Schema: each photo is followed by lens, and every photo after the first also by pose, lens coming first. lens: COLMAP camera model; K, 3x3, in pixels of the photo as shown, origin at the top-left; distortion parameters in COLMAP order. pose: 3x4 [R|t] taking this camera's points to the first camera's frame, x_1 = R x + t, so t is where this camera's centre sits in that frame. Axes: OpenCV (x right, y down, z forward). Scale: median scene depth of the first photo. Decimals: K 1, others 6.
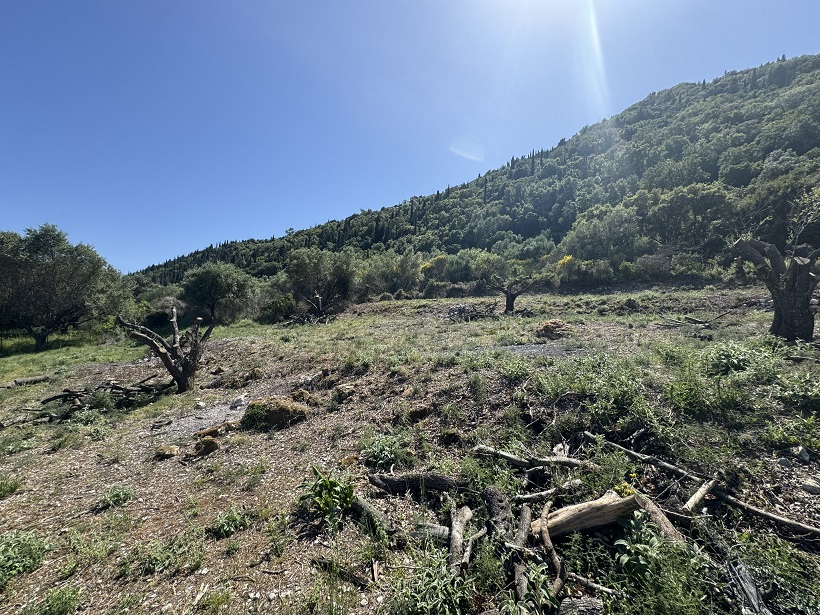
lens RADIAL K [[328.2, 0, 413.0], [0, 328.2, 307.1], [0, 0, 1]] dist [0.000006, 0.000244]
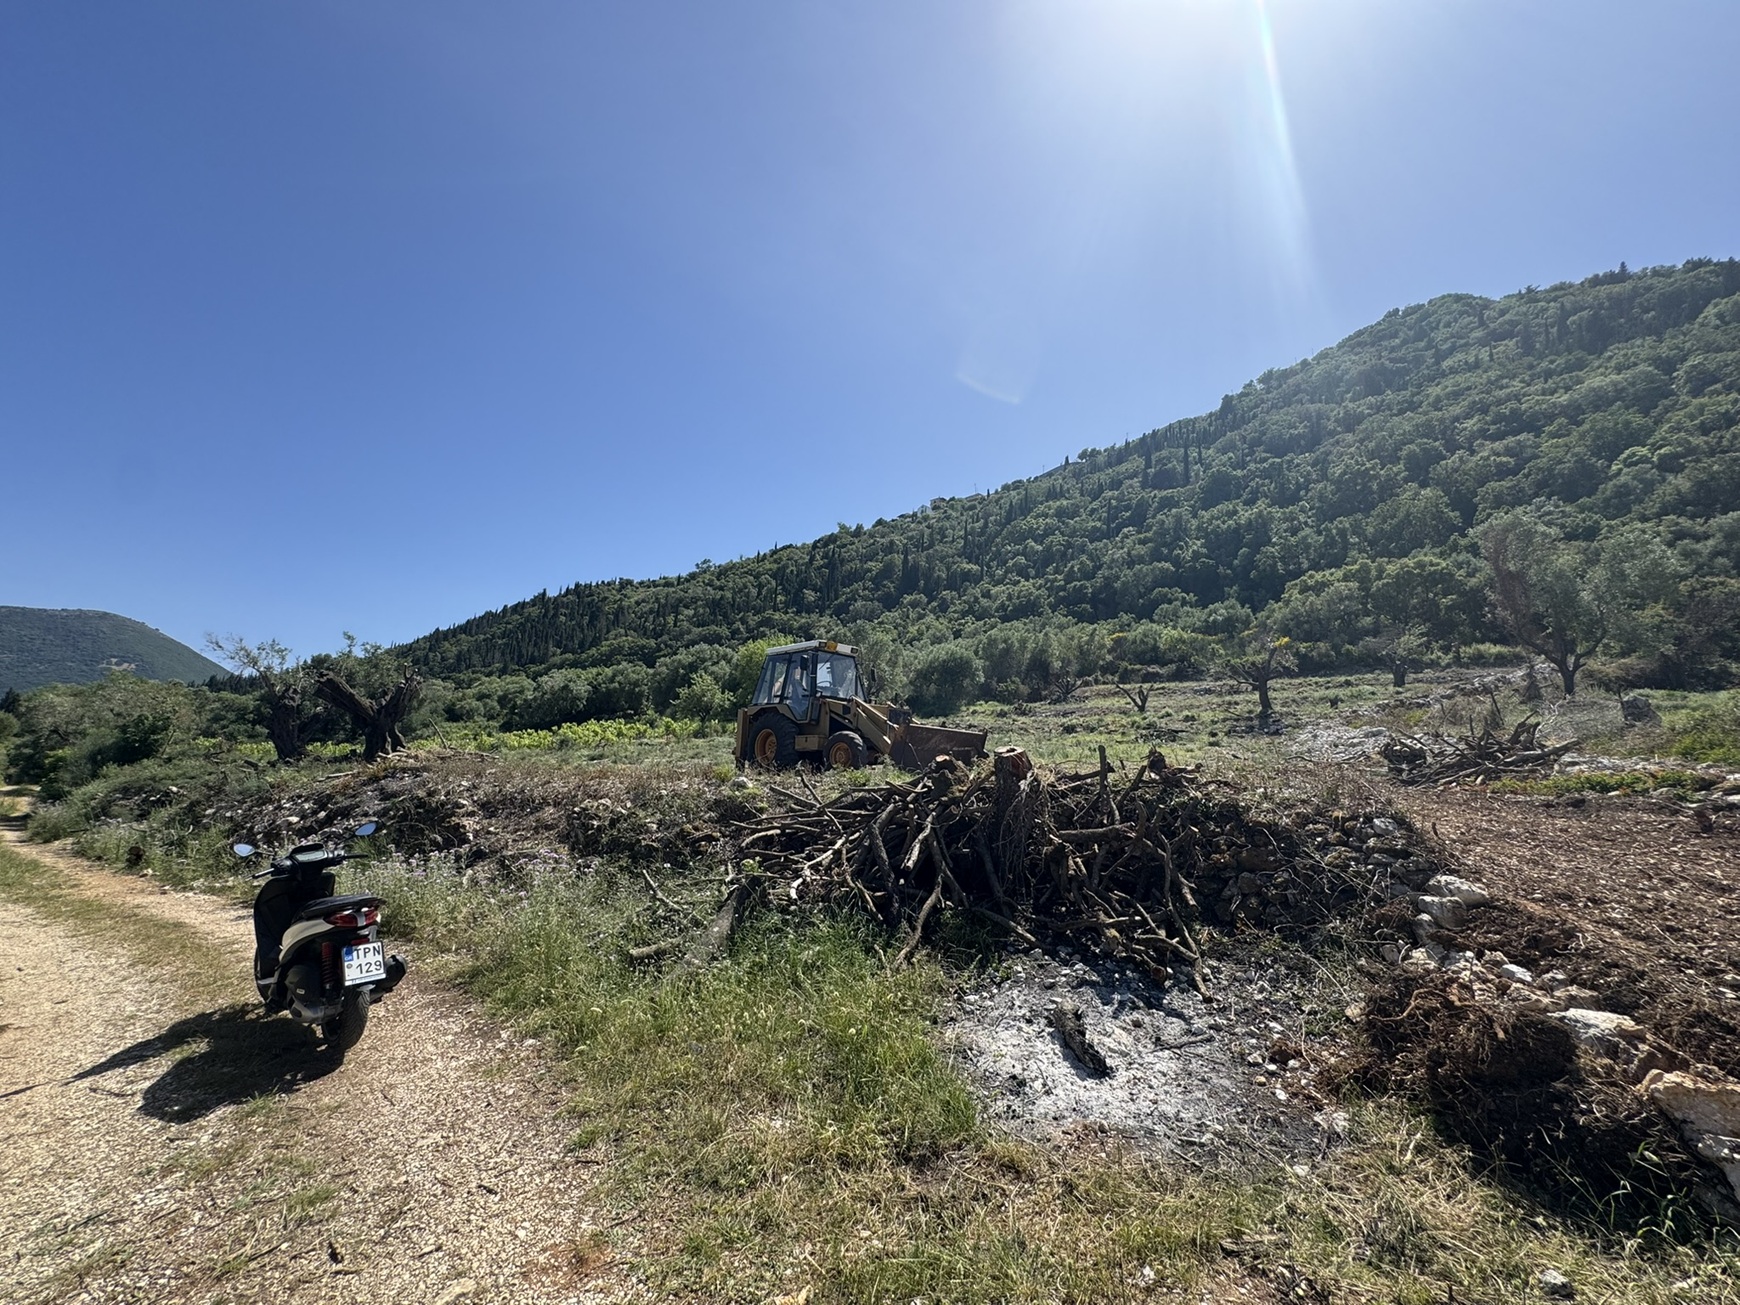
lens RADIAL K [[696.3, 0, 874.2], [0, 696.3, 654.2], [0, 0, 1]] dist [0.000006, 0.000244]
pose [[0.999149, -0.001324, -0.041215, -0.374848], [-0.002175, 0.996400, -0.084747, 0.037267], [0.041179, 0.084765, 0.995550, -0.622568]]
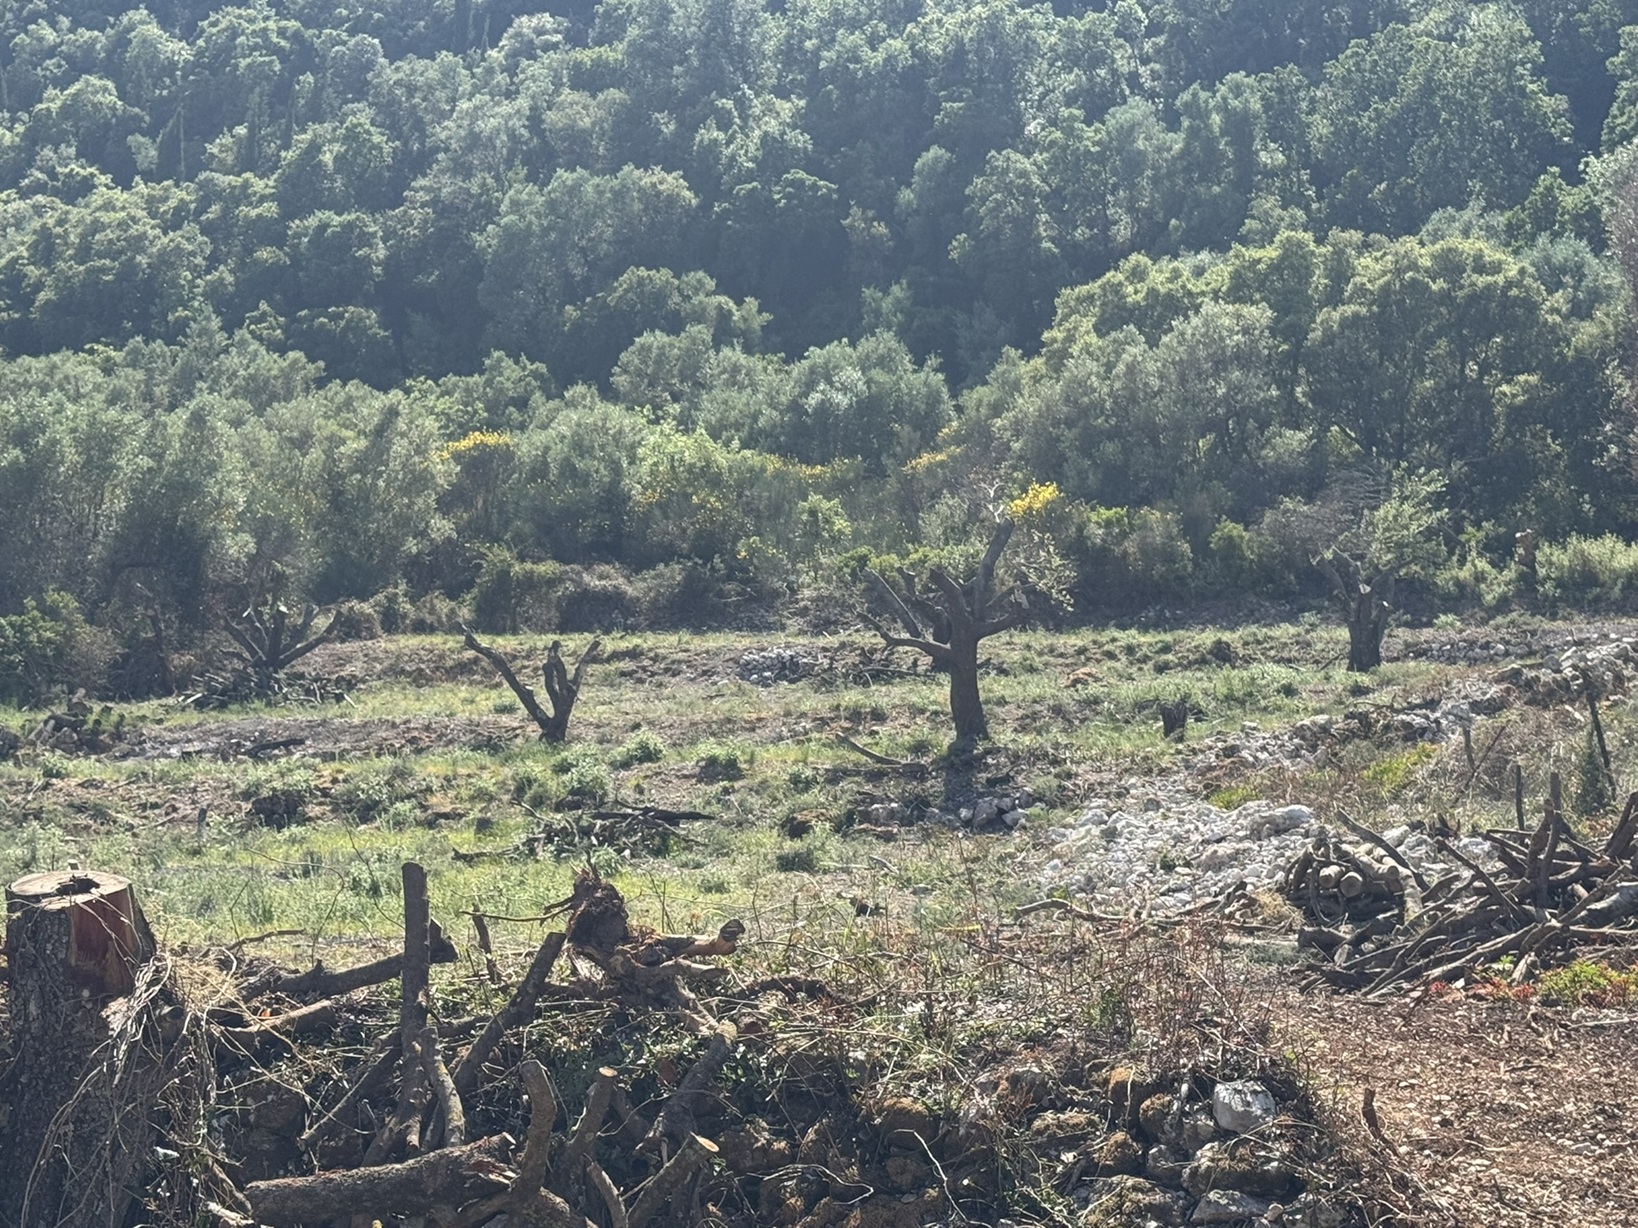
lens RADIAL K [[2895.0, 0, 829.0], [0, 2895.0, 612.3], [0, 0, 1]] dist [0.116205, 0.000000]
pose [[0.913282, 0.033093, 0.405981, -0.379449], [-0.014400, 0.998694, -0.049012, 0.037241], [-0.407073, 0.038916, 0.912566, -0.635497]]
